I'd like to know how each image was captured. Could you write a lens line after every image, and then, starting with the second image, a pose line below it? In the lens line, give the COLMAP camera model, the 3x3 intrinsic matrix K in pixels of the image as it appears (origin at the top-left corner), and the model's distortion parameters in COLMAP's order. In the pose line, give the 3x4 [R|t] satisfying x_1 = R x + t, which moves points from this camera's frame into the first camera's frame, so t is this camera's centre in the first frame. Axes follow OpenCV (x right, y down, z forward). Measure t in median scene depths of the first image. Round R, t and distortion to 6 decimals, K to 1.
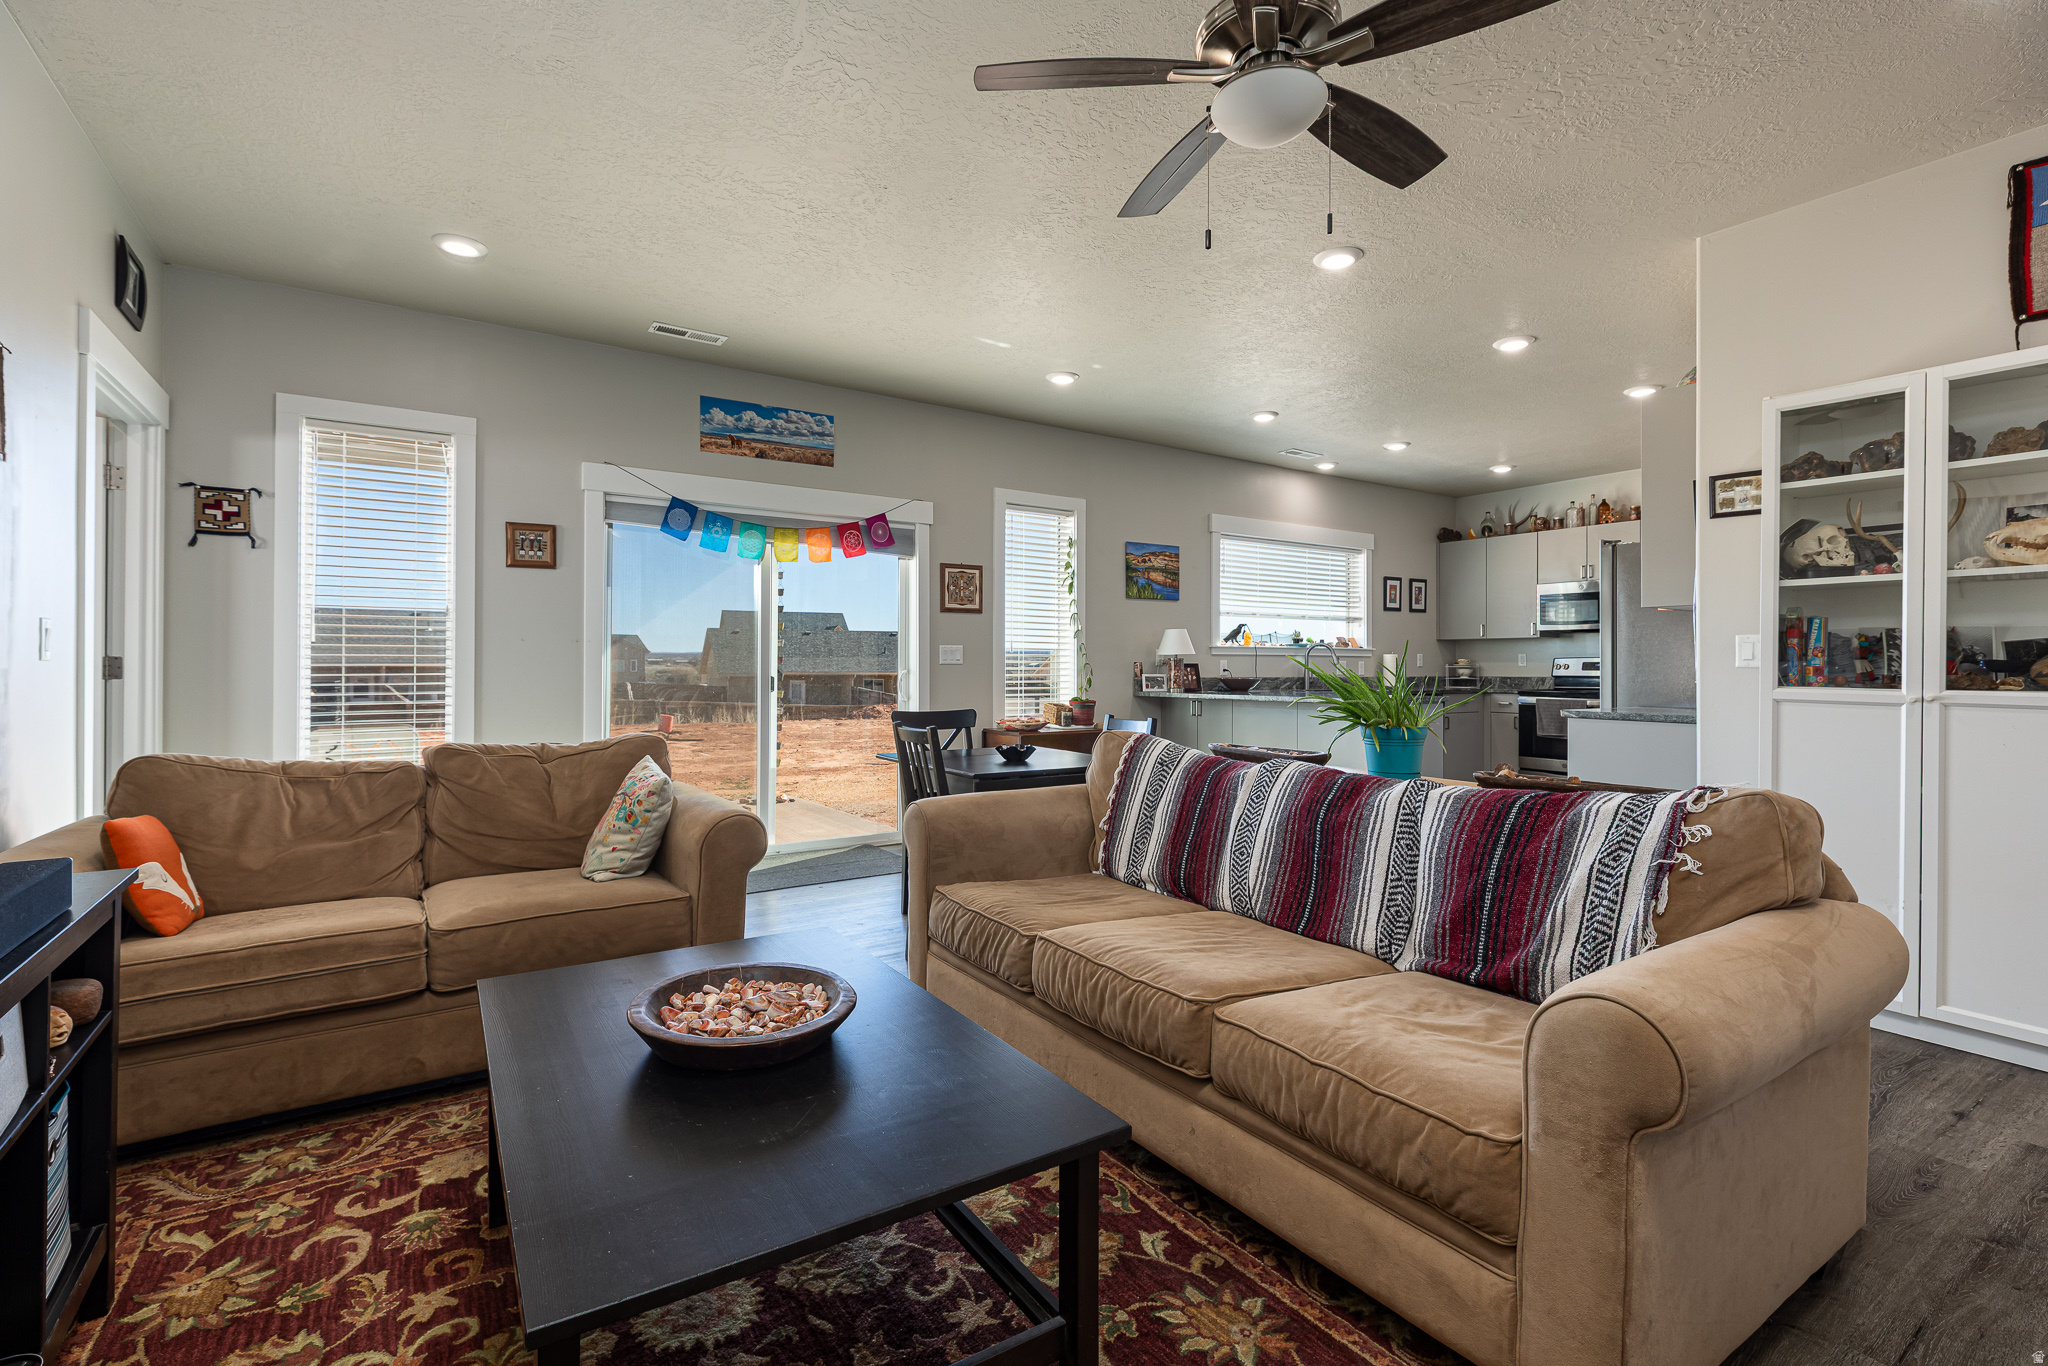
lens RADIAL K [[918.4, 0, 1023.2], [0, 918.4, 660.5], [0, 0, 1]] dist [0.000323, -0.000225]
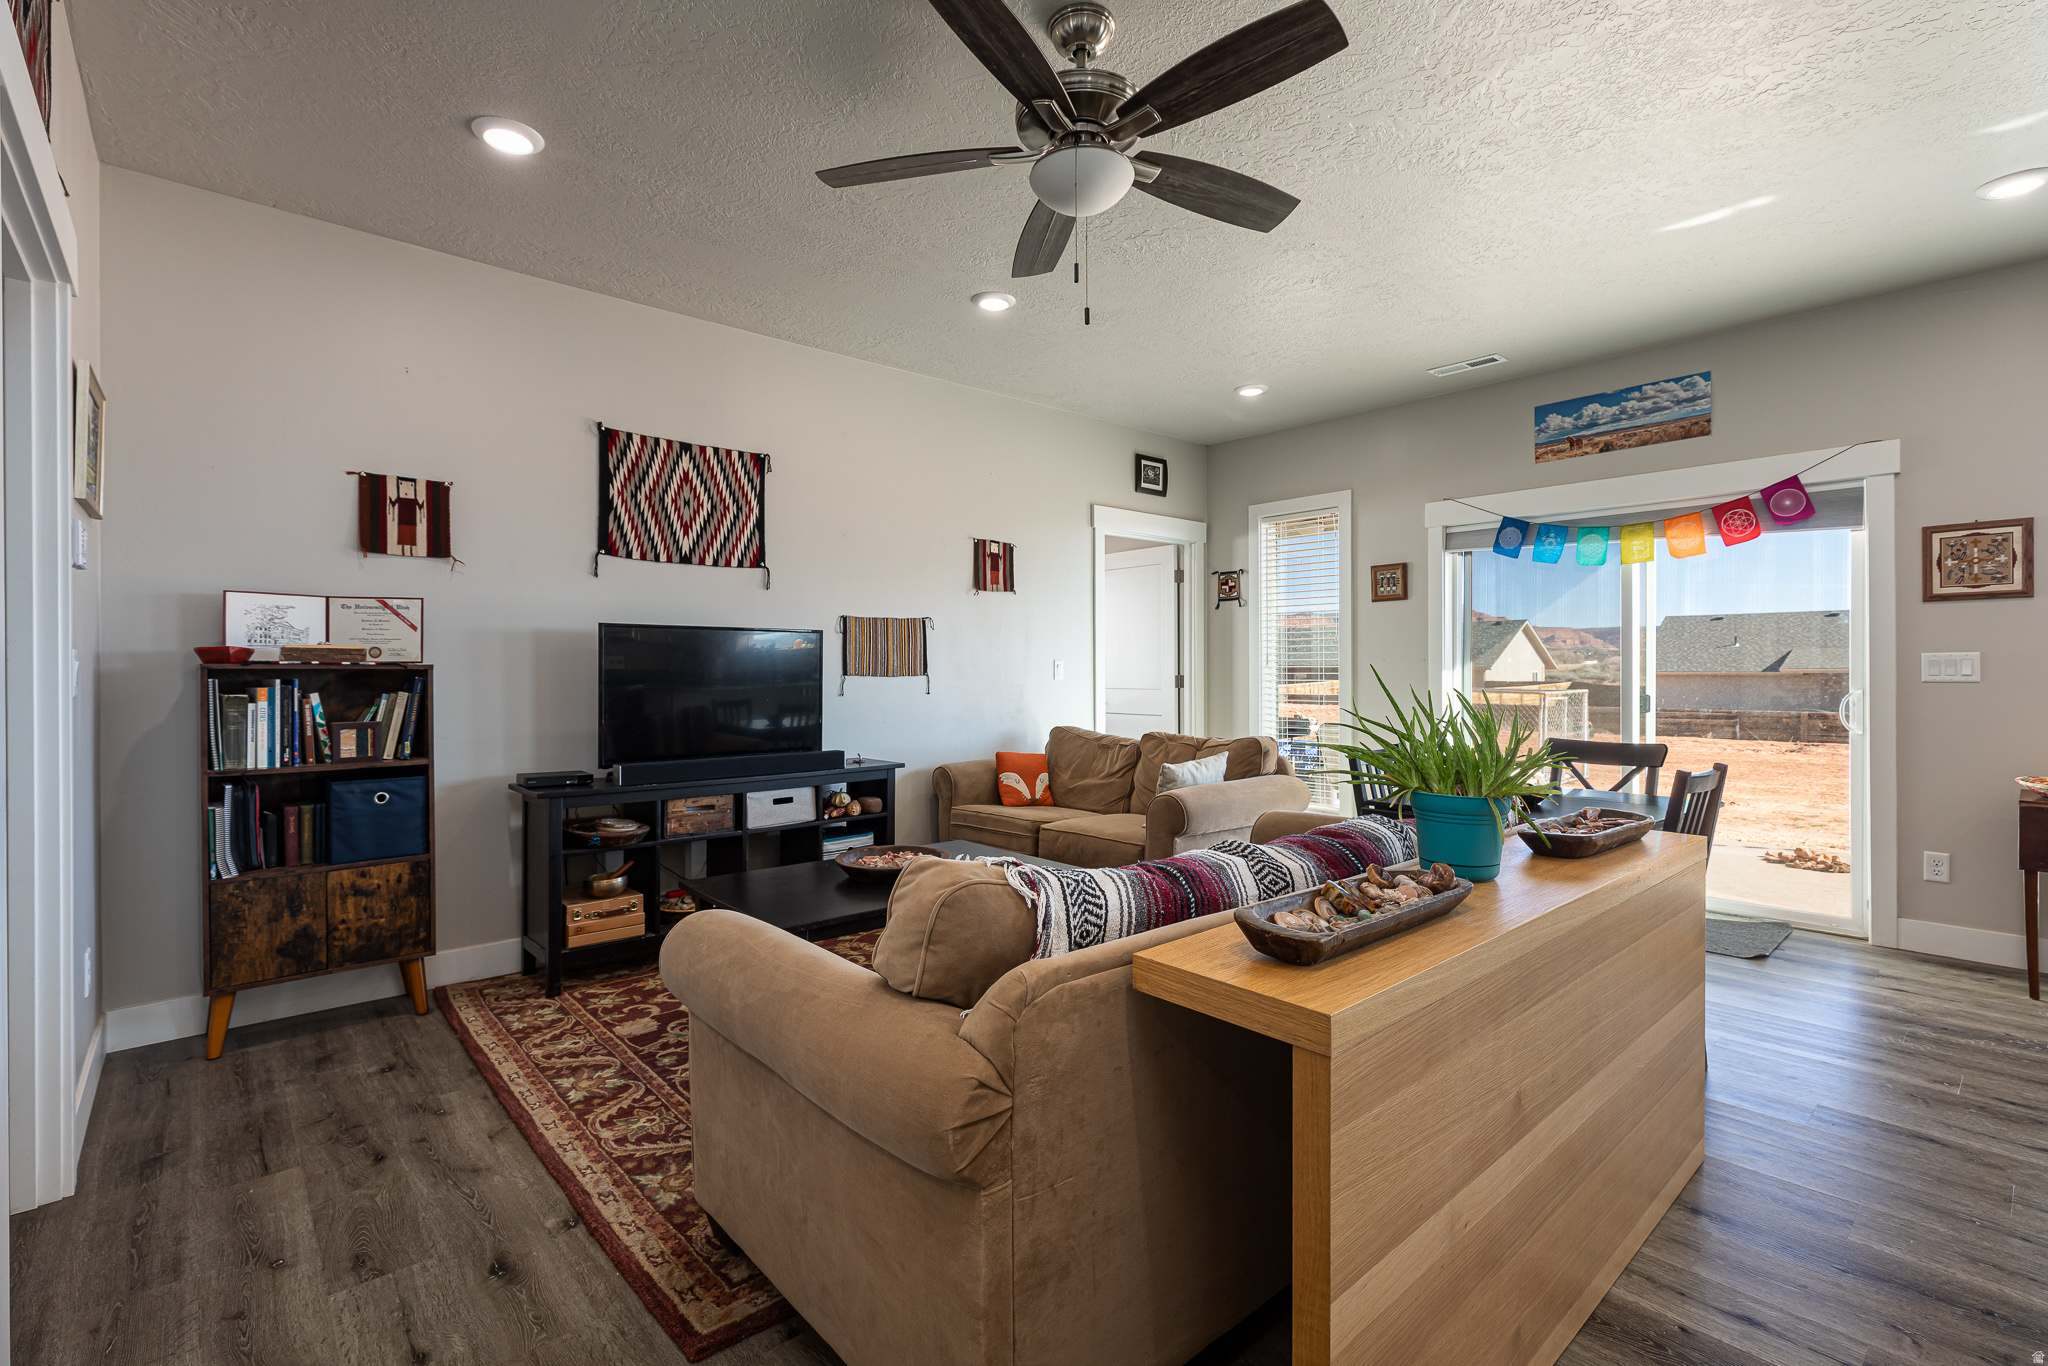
lens RADIAL K [[918.4, 0, 1023.2], [0, 918.4, 660.5], [0, 0, 1]] dist [0.000323, -0.000225]
pose [[0.136822, -0.013557, -0.990503, 0.538145], [0.007951, 0.999889, -0.012587, -0.009451], [0.990564, -0.006153, 0.136915, 0.318508]]
